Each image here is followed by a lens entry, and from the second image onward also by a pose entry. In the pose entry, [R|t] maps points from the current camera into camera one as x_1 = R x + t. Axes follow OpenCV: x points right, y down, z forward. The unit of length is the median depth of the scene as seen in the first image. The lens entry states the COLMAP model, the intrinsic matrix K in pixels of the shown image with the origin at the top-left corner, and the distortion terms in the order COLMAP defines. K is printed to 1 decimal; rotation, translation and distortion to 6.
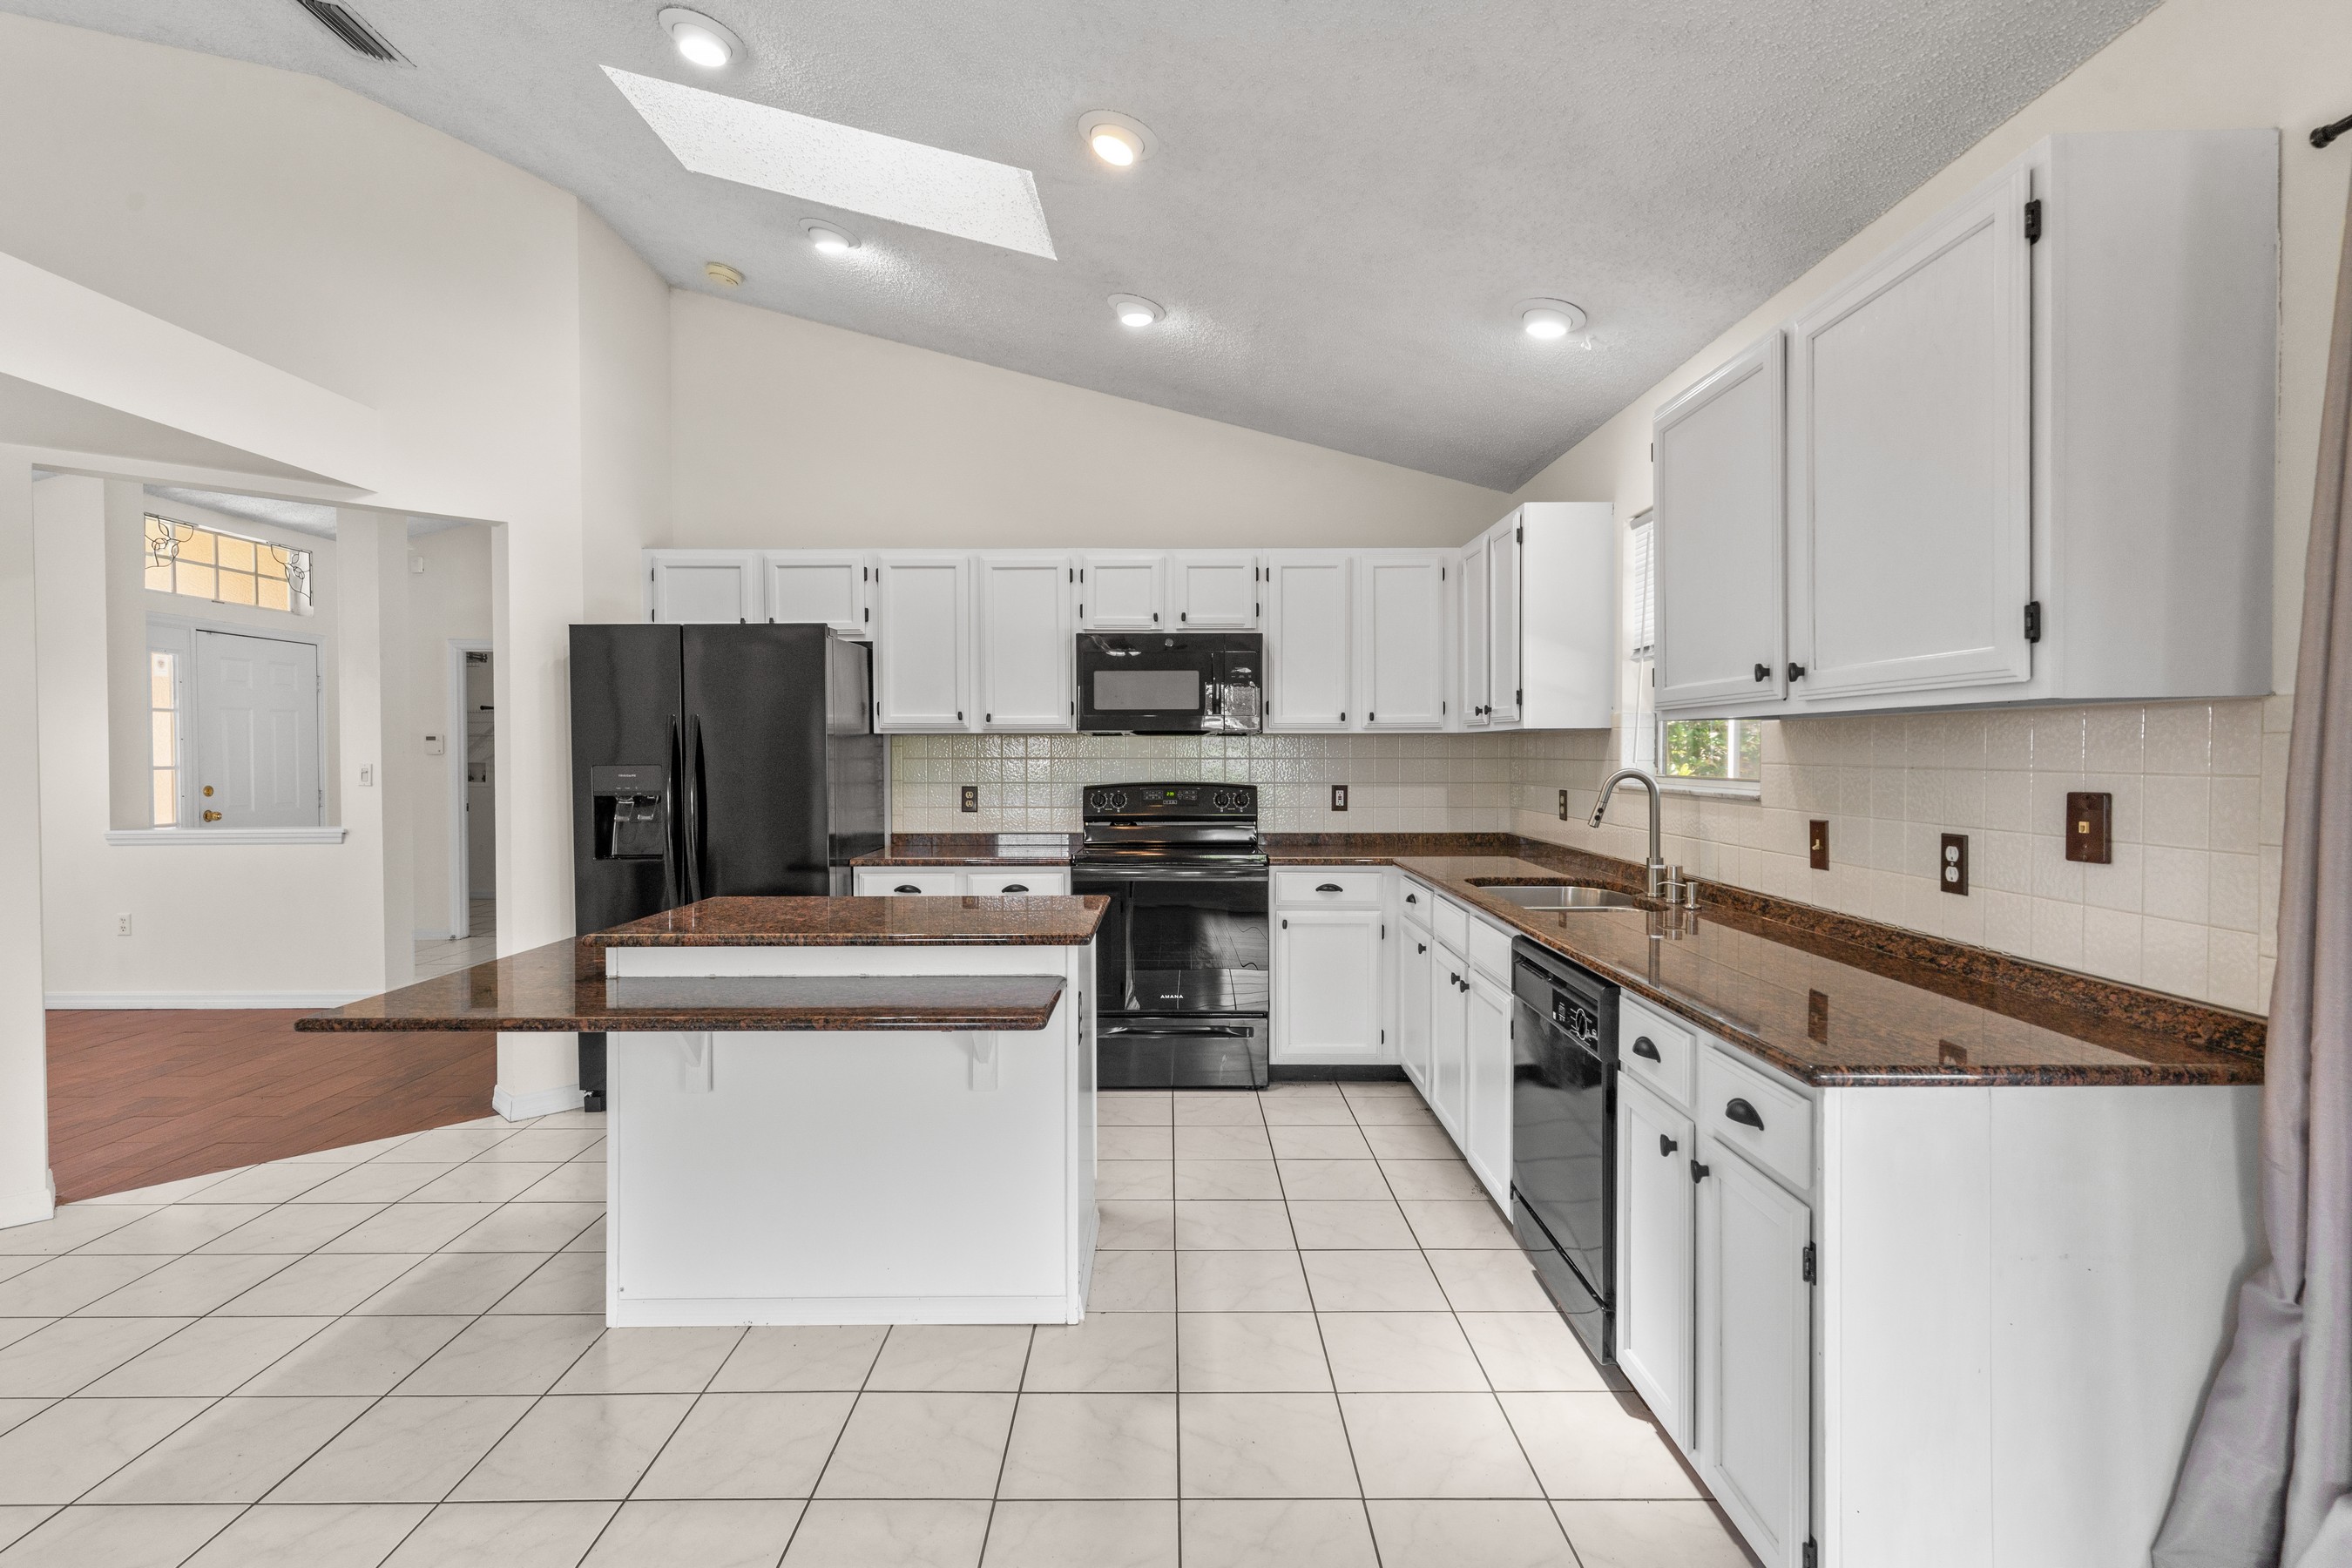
lens RADIAL K [[1103.7, 0, 1176.0], [0, 1103.7, 784.0], [0, 0, 1]] dist [0.003889, 0.000080]
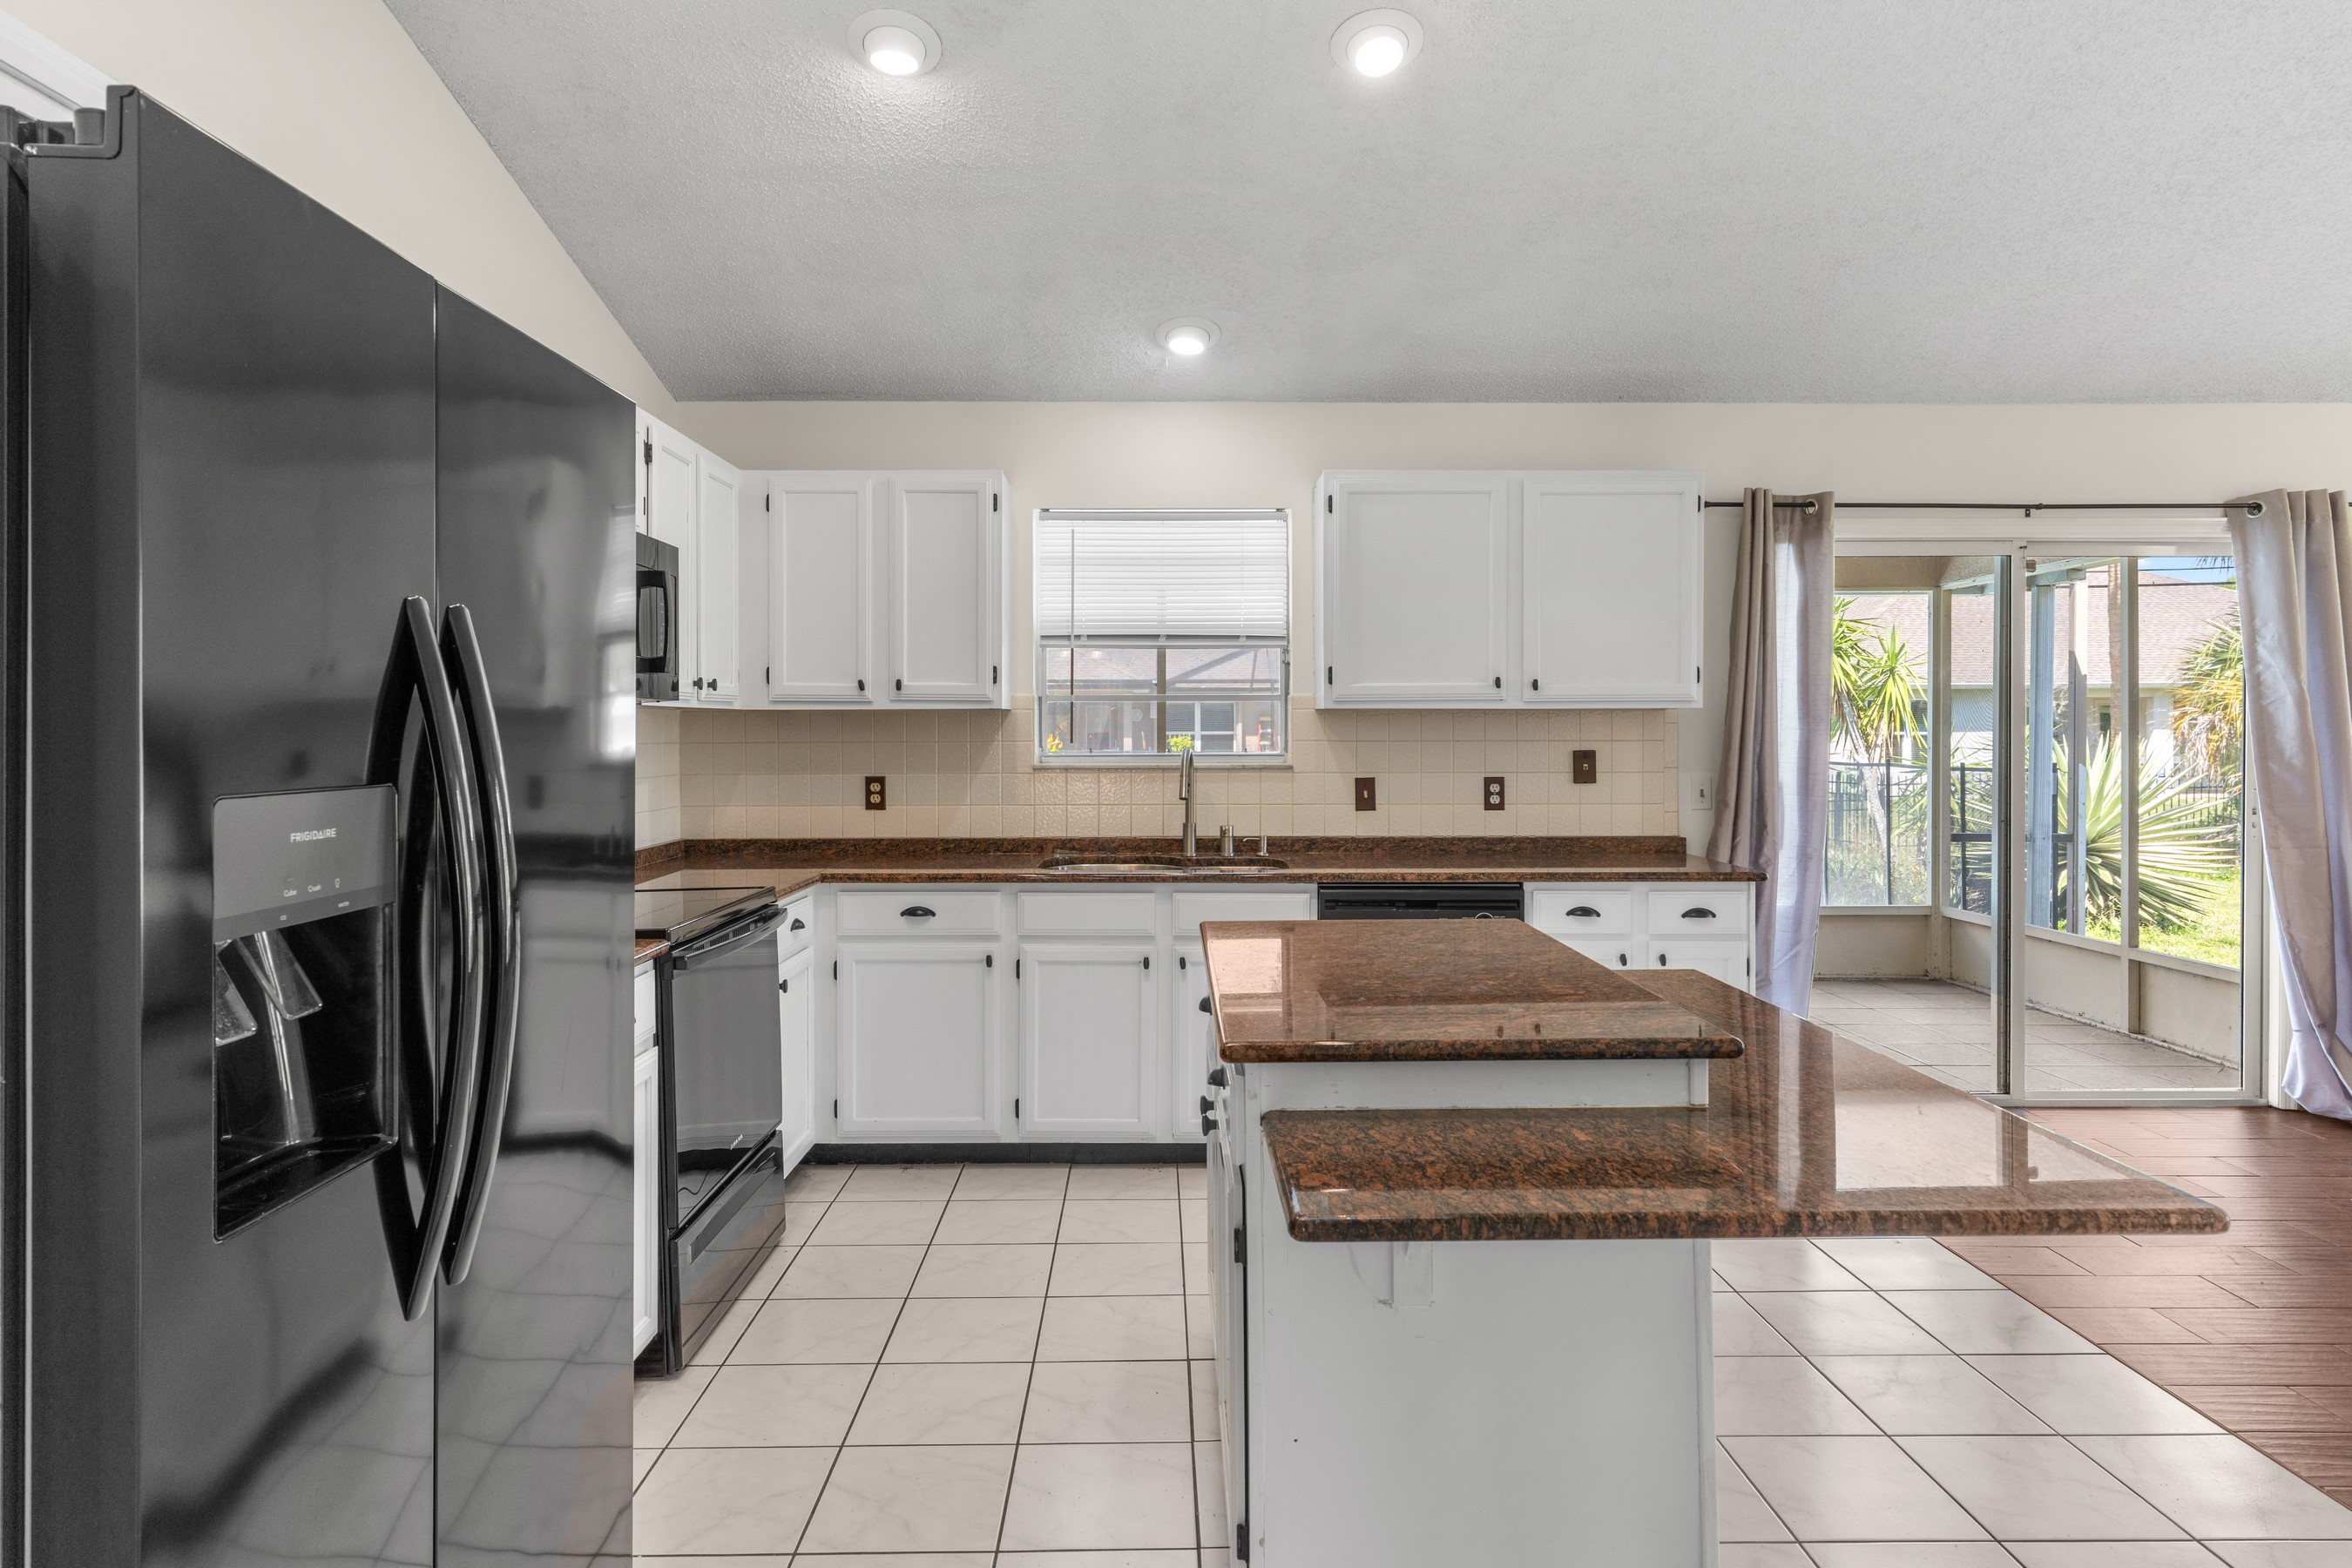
lens RADIAL K [[1342.7, 0, 1168.3], [0, 1342.7, 734.4], [0, 0, 1]] dist [0.007798, 0.000890]
pose [[-0.005013, -0.003989, 0.999979, -0.744617], [0.030434, 0.999528, 0.004140, -0.024861], [-0.999524, 0.030454, -0.004889, 0.774263]]
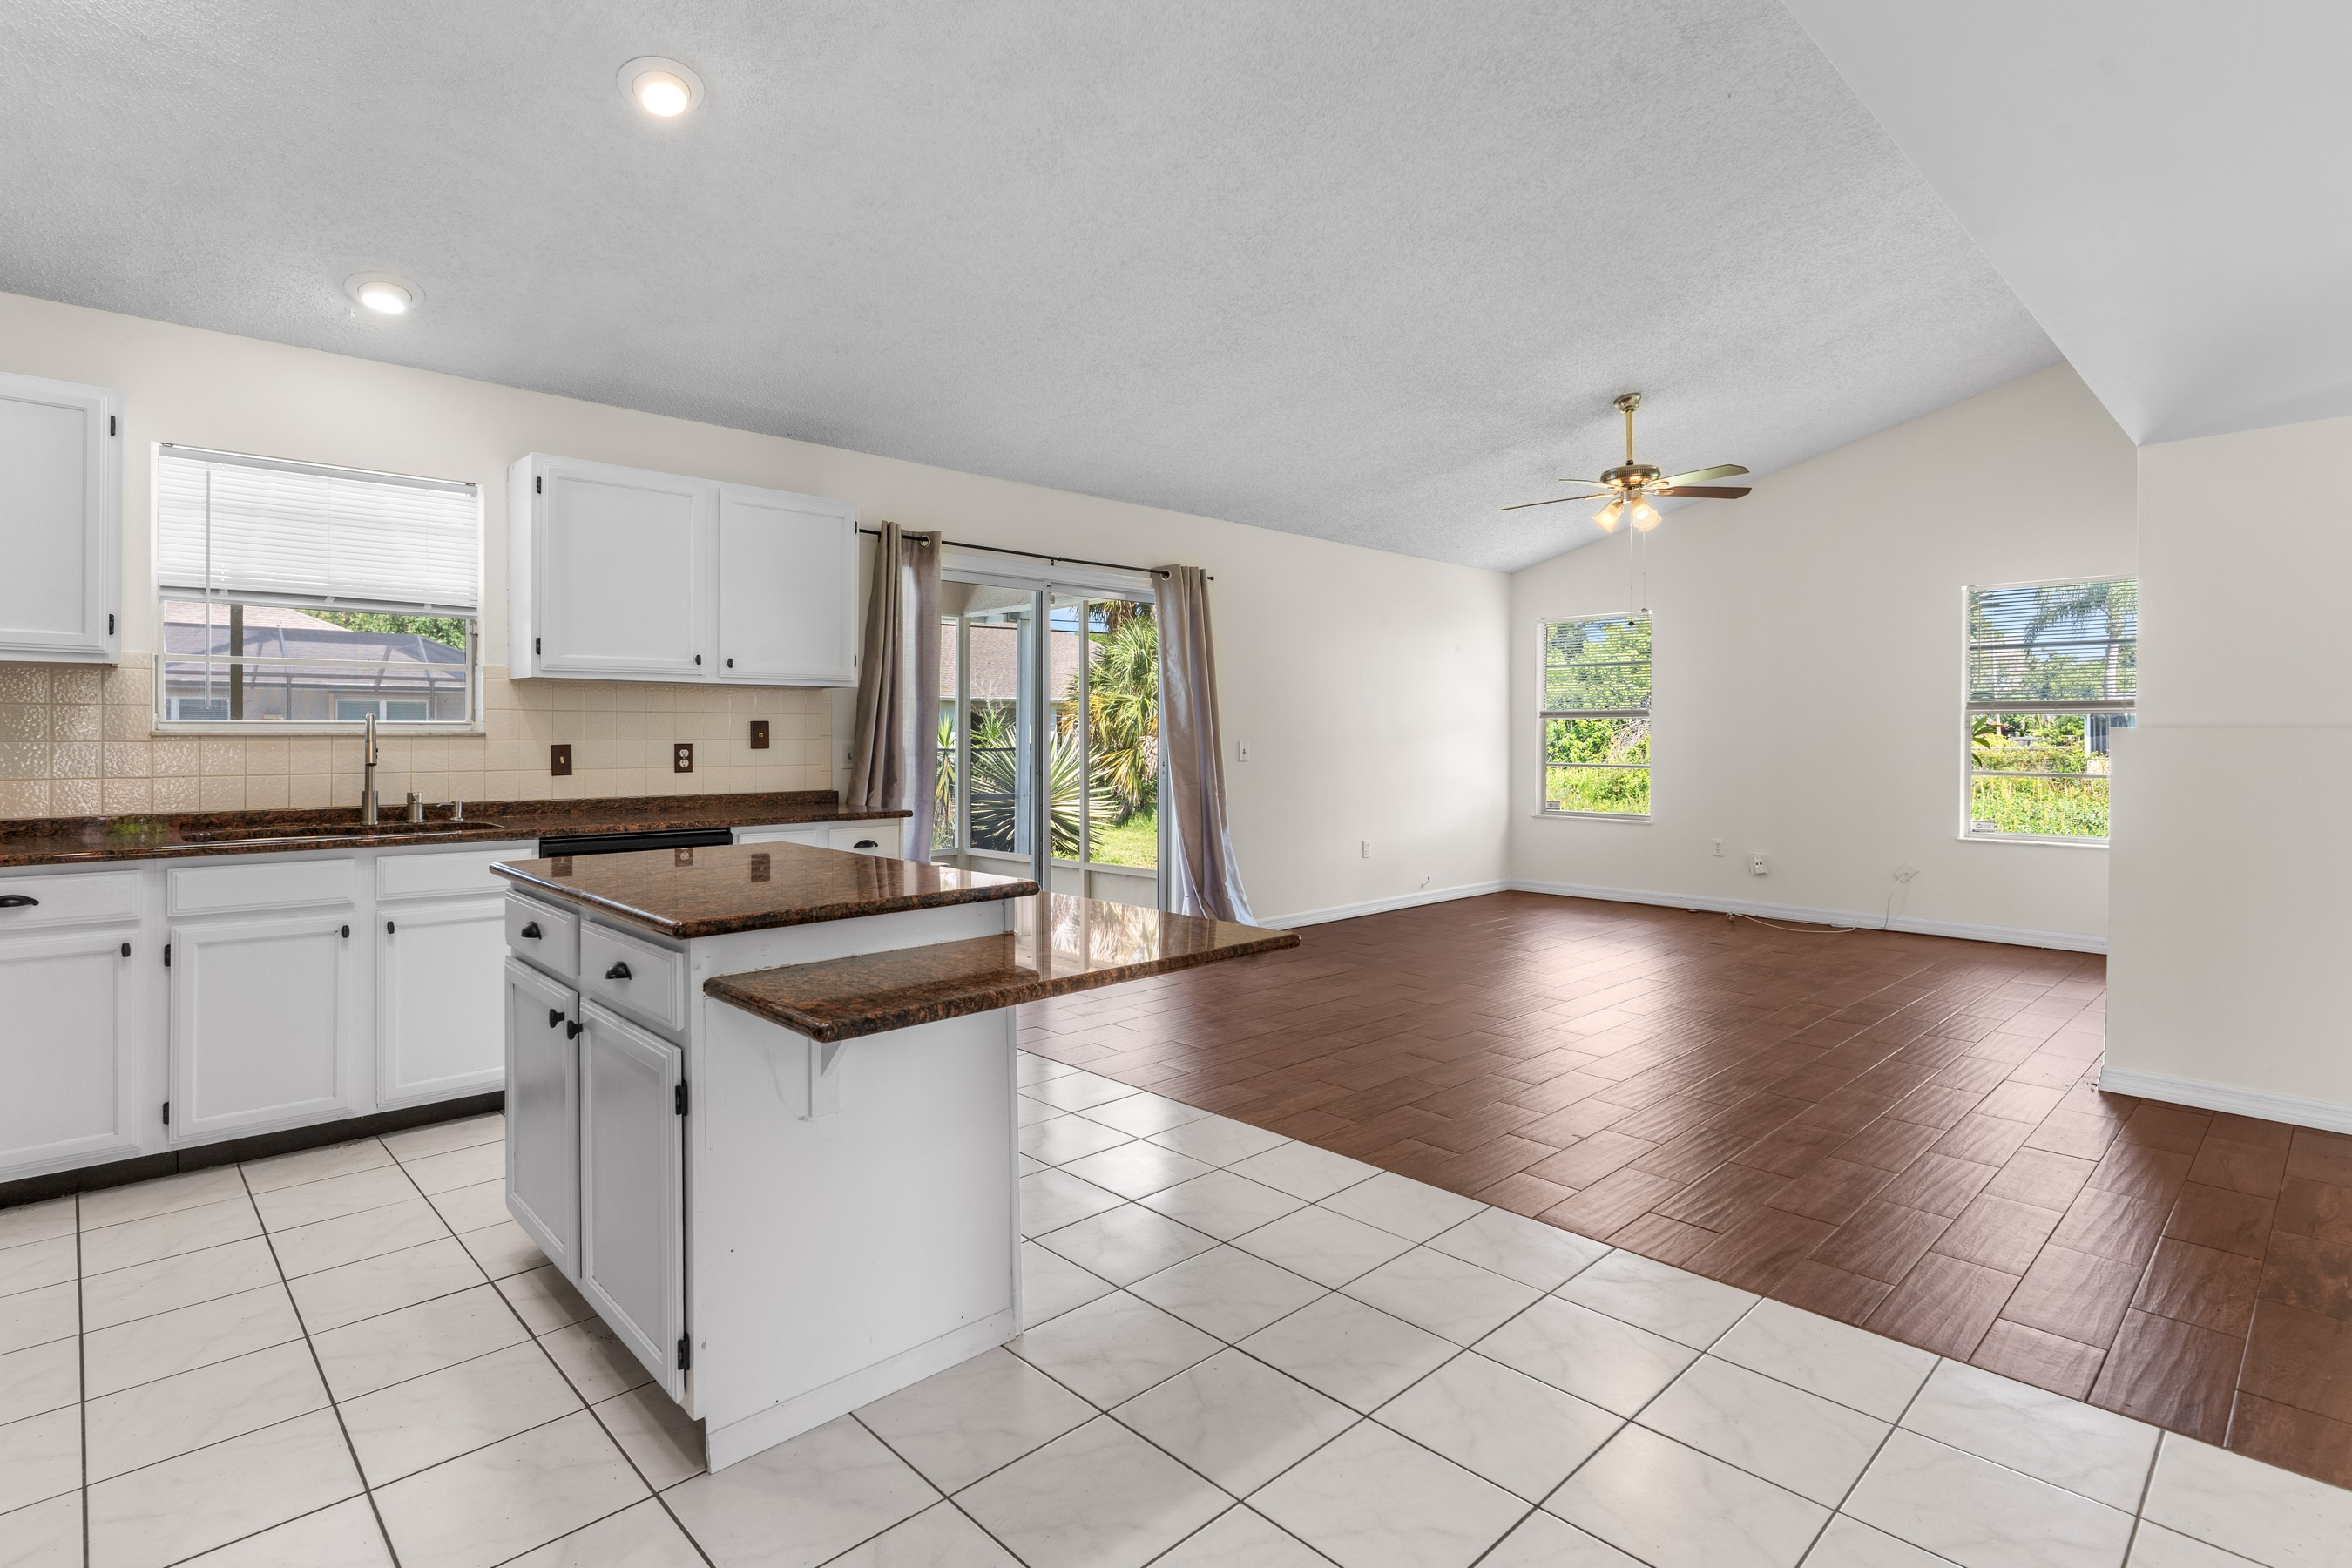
lens RADIAL K [[1150.0, 0, 1174.2], [0, 1150.0, 727.9], [0, 0, 1]] dist [-0.001863, -0.000165]
pose [[-0.687277, 0.002920, 0.726390, -0.751131], [0.020402, 0.999675, 0.015285, 0.000685], [-0.726109, 0.025325, -0.687113, 0.911800]]
